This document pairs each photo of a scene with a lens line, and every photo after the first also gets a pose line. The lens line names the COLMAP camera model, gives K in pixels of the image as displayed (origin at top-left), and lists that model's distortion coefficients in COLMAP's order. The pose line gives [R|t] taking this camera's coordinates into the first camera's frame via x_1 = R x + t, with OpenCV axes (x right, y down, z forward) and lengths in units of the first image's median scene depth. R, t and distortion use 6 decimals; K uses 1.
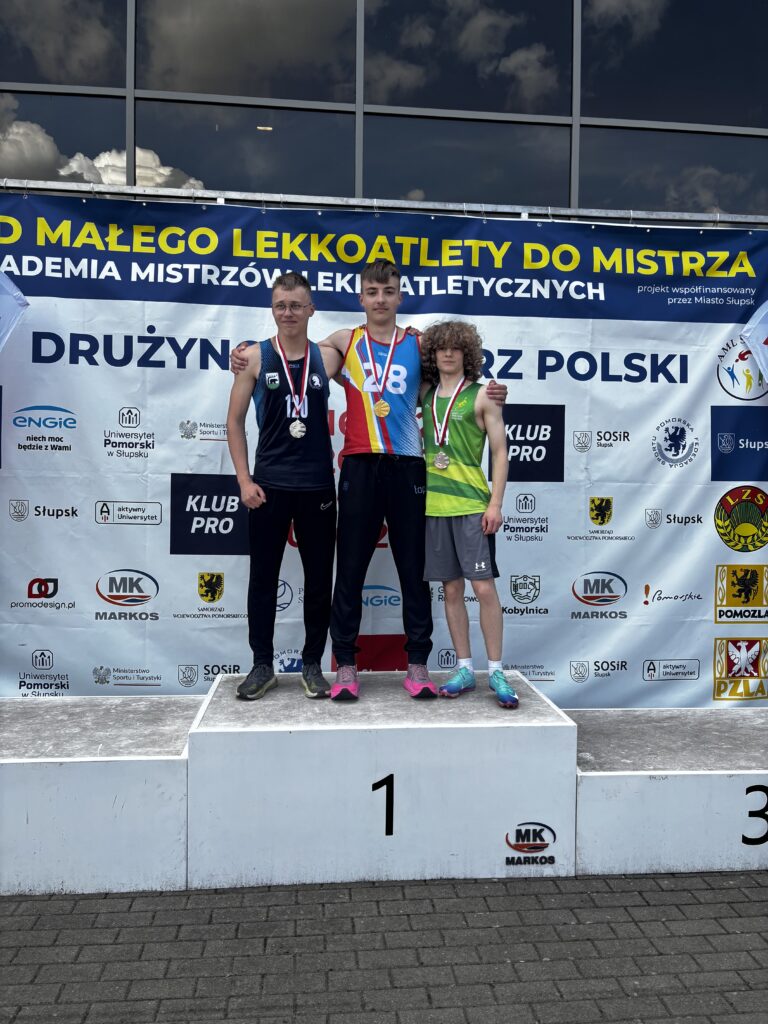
lens RADIAL K [[769.7, 0, 379.6], [0, 769.7, 515.6], [0, 0, 1]] dist [-0.020981, 0.046532]
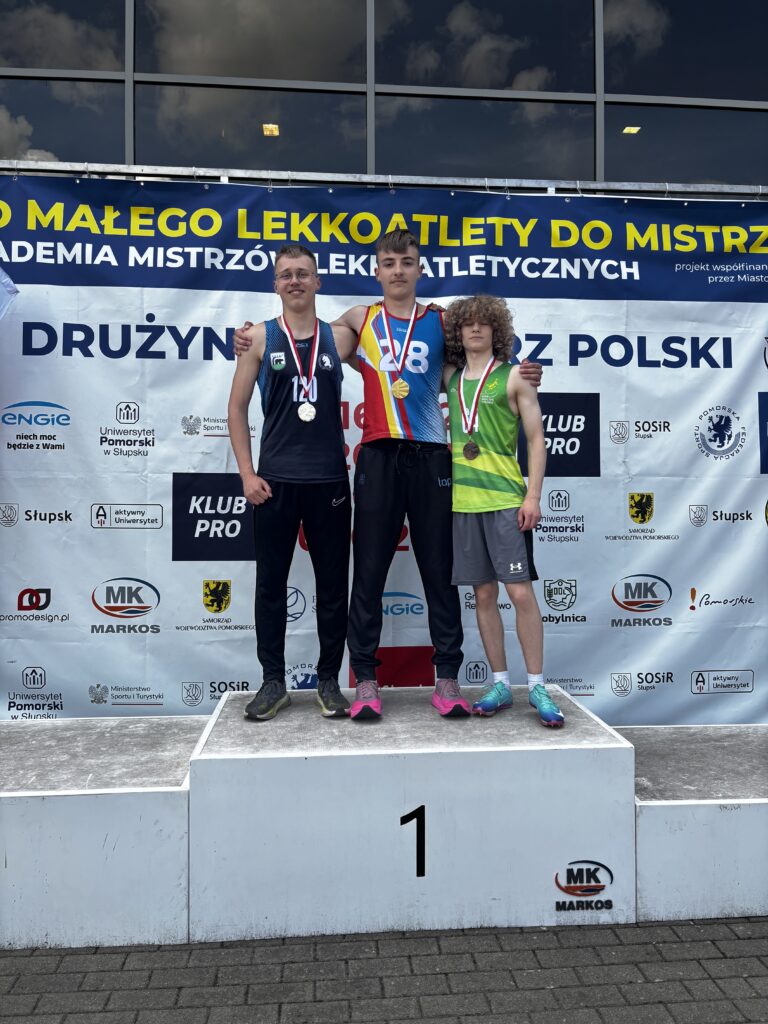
lens RADIAL K [[770.5, 0, 378.6], [0, 770.5, 506.3], [0, 0, 1]] dist [-0.004944, 0.000708]
pose [[0.999796, -0.013801, -0.014751, -0.011609], [0.013358, 0.999469, -0.029713, 0.015746], [0.015153, 0.029510, 0.999450, 0.081901]]
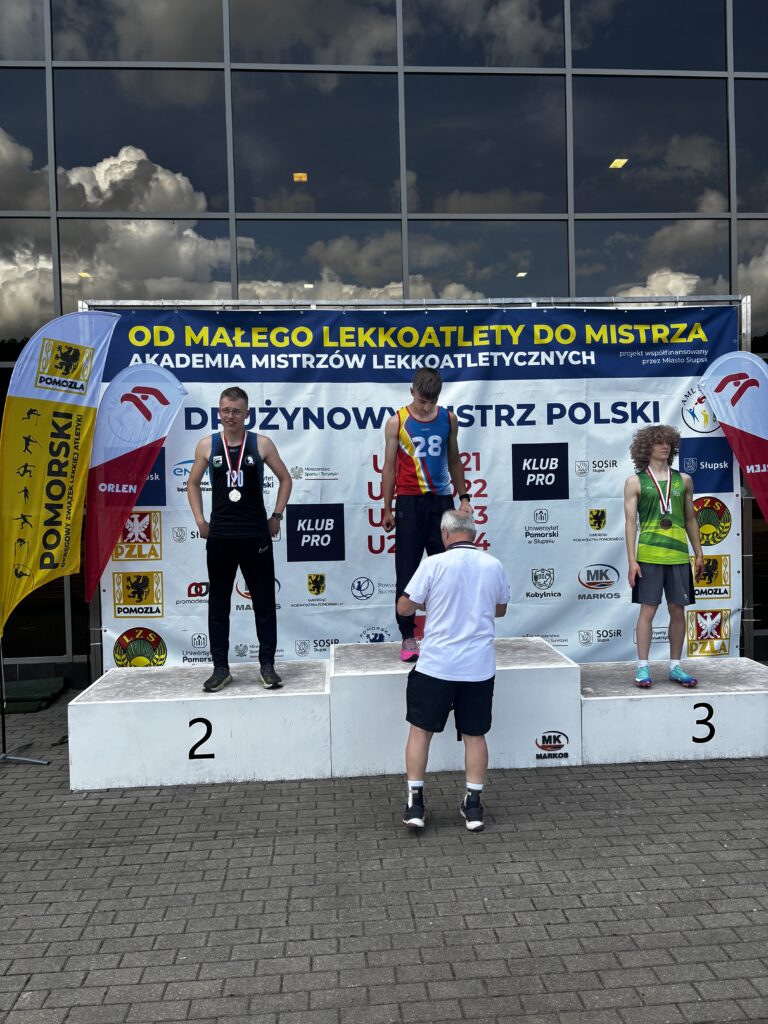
lens RADIAL K [[758.3, 0, 379.3], [0, 758.3, 515.1], [0, 0, 1]] dist [0.046749, -0.081786]
pose [[0.999007, -0.035691, -0.026667, -0.063736], [0.035795, 0.999353, 0.003459, -0.033643], [0.026526, -0.004410, 0.999638, -0.370879]]
